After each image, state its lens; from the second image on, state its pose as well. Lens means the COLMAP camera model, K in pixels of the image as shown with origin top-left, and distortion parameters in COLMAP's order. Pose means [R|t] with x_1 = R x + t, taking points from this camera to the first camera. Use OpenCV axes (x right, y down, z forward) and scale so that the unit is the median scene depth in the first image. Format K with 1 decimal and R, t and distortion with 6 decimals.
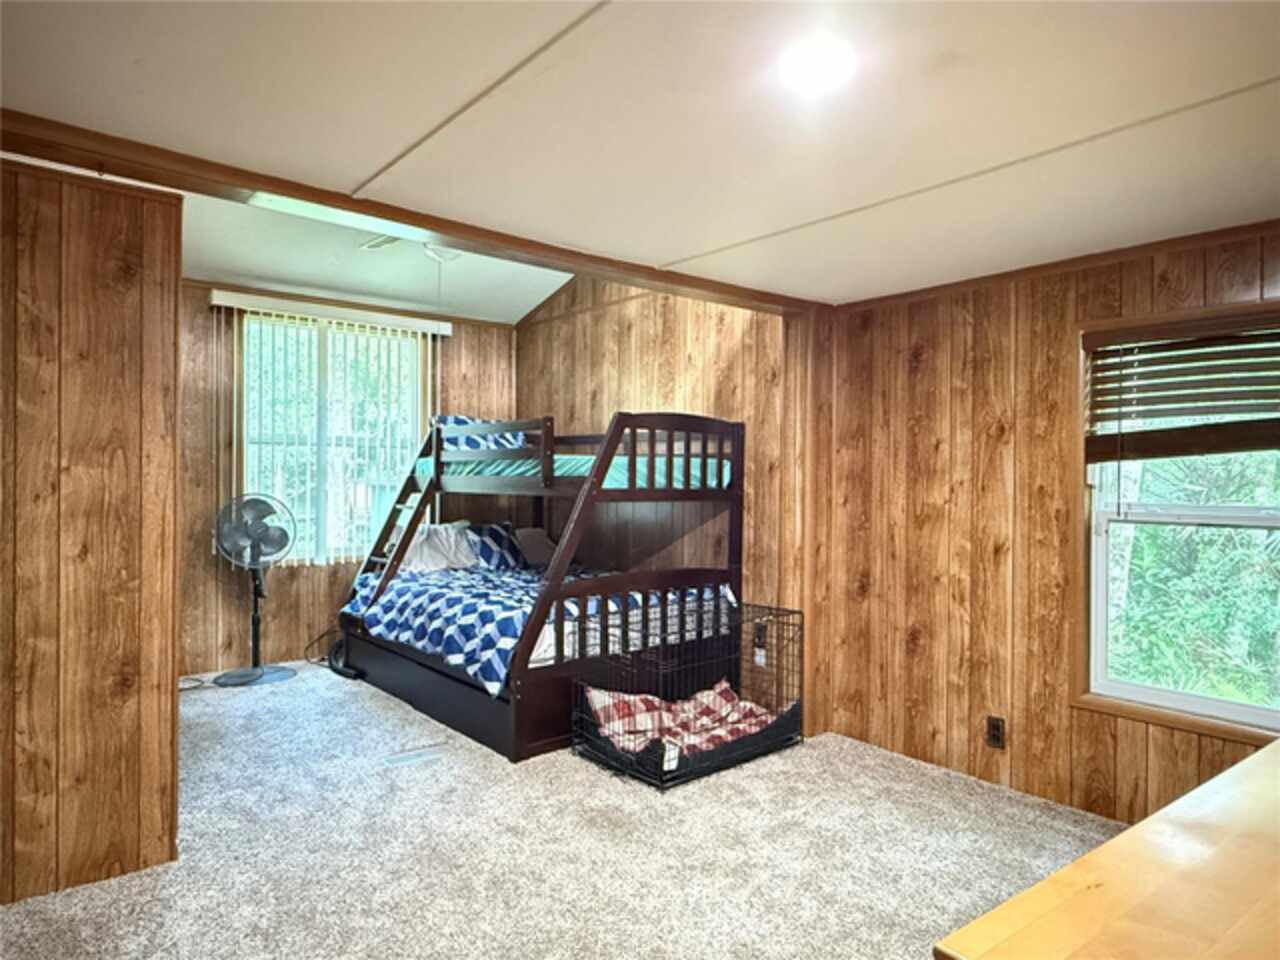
lens RADIAL K [[794.7, 0, 636.5], [0, 794.7, 486.3], [0, 0, 1]] dist [-0.001592, 0.000512]
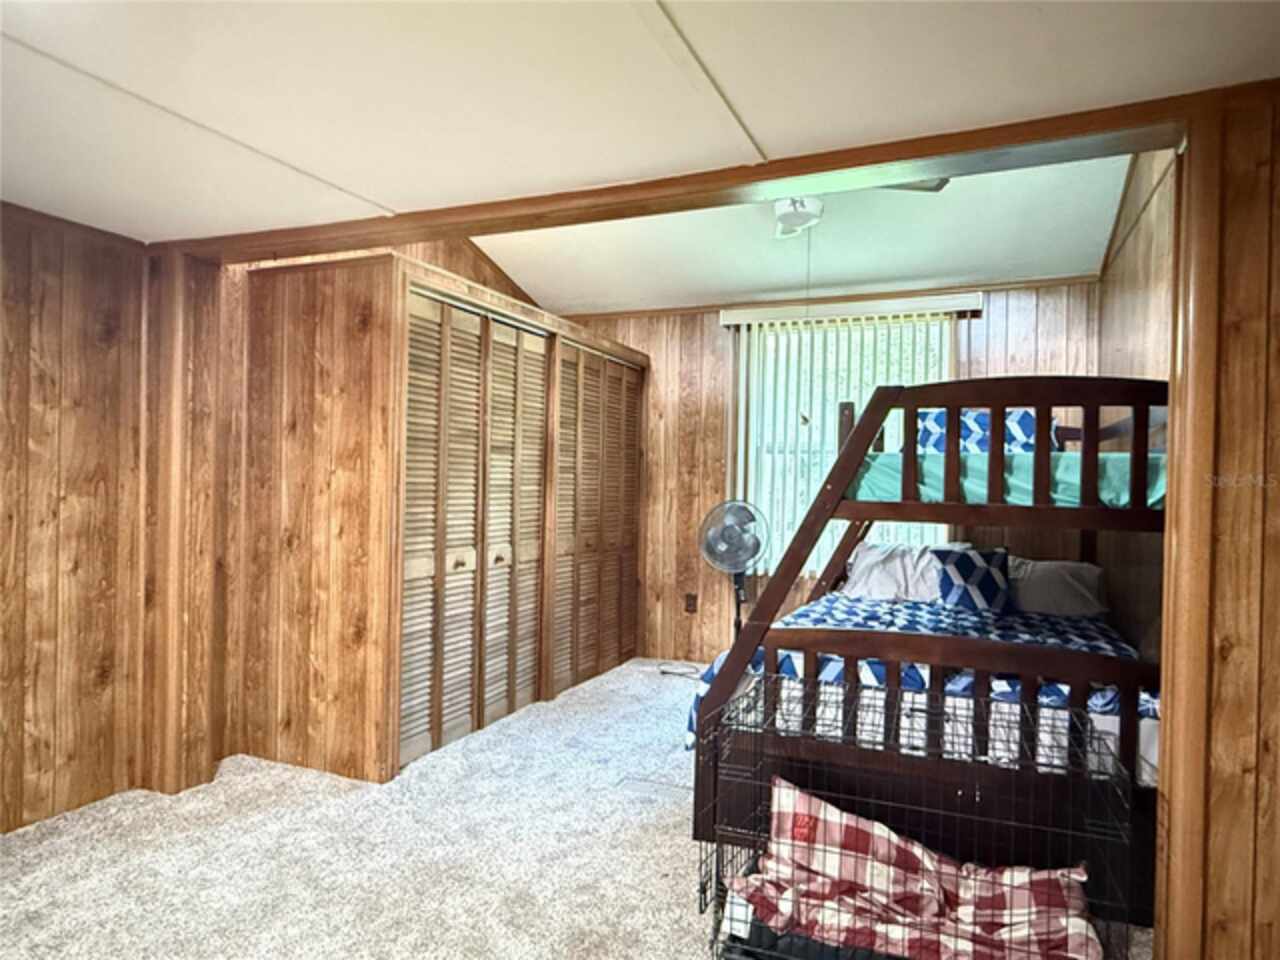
lens RADIAL K [[794.7, 0, 636.5], [0, 794.7, 486.3], [0, 0, 1]] dist [-0.001592, 0.000512]
pose [[0.453548, 0.006494, -0.891208, 0.459953], [-0.024209, 0.999694, -0.005036, -0.001339], [0.890903, 0.023859, 0.453567, 0.499236]]
